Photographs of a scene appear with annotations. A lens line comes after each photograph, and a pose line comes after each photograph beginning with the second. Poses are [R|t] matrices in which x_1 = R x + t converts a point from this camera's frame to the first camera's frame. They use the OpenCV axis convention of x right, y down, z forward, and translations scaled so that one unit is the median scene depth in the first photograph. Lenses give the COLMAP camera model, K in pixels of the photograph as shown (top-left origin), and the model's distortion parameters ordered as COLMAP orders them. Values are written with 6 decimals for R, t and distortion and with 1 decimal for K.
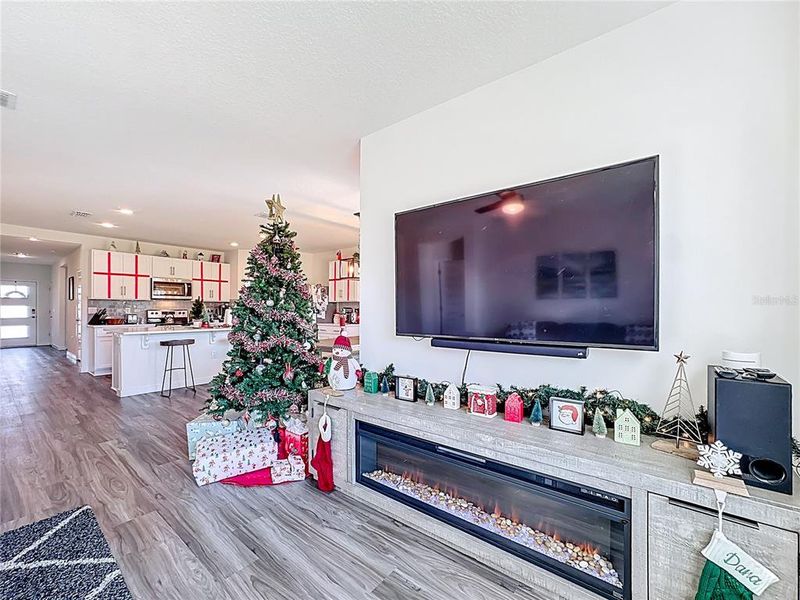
lens RADIAL K [[330.4, 0, 394.9], [0, 330.4, 314.1], [0, 0, 1]] dist [-0.038827, 0.012893]
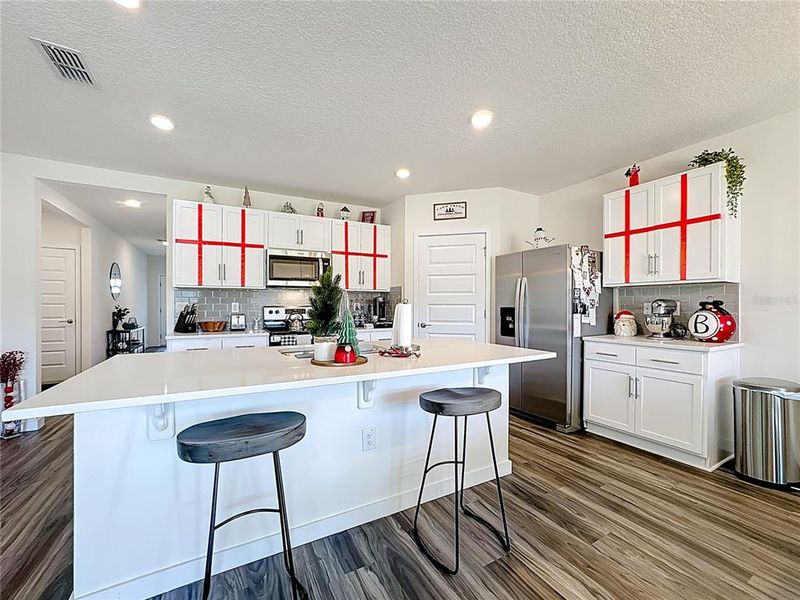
lens RADIAL K [[330.4, 0, 392.1], [0, 330.4, 308.0], [0, 0, 1]] dist [-0.038827, 0.012893]
pose [[0.915026, -0.000021, -0.403394, -0.299811], [-0.002234, 0.999984, -0.005121, -0.006543], [0.403388, 0.005587, 0.915012, 0.528928]]
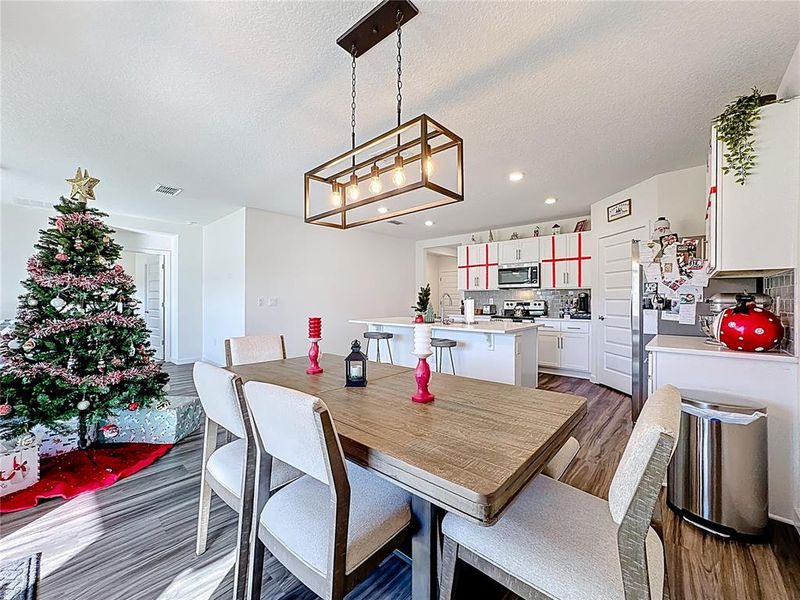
lens RADIAL K [[330.4, 0, 402.1], [0, 330.4, 299.9], [0, 0, 1]] dist [-0.038827, 0.012893]
pose [[-0.067269, -0.003403, -0.997729, 0.178234], [-0.016129, 0.999867, -0.002322, -0.007841], [0.997604, 0.015936, -0.067315, 0.738910]]
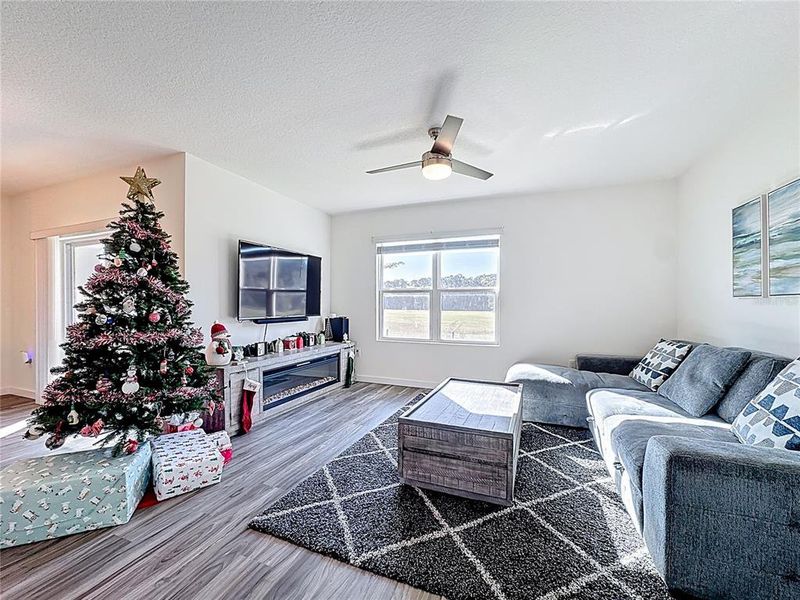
lens RADIAL K [[330.4, 0, 393.0], [0, 330.4, 307.6], [0, 0, 1]] dist [-0.038827, 0.012893]
pose [[-0.266540, -0.014527, 0.963714, -0.507114], [0.012494, 0.999750, 0.018526, -0.003721], [-0.963743, 0.016979, -0.266292, 0.223344]]
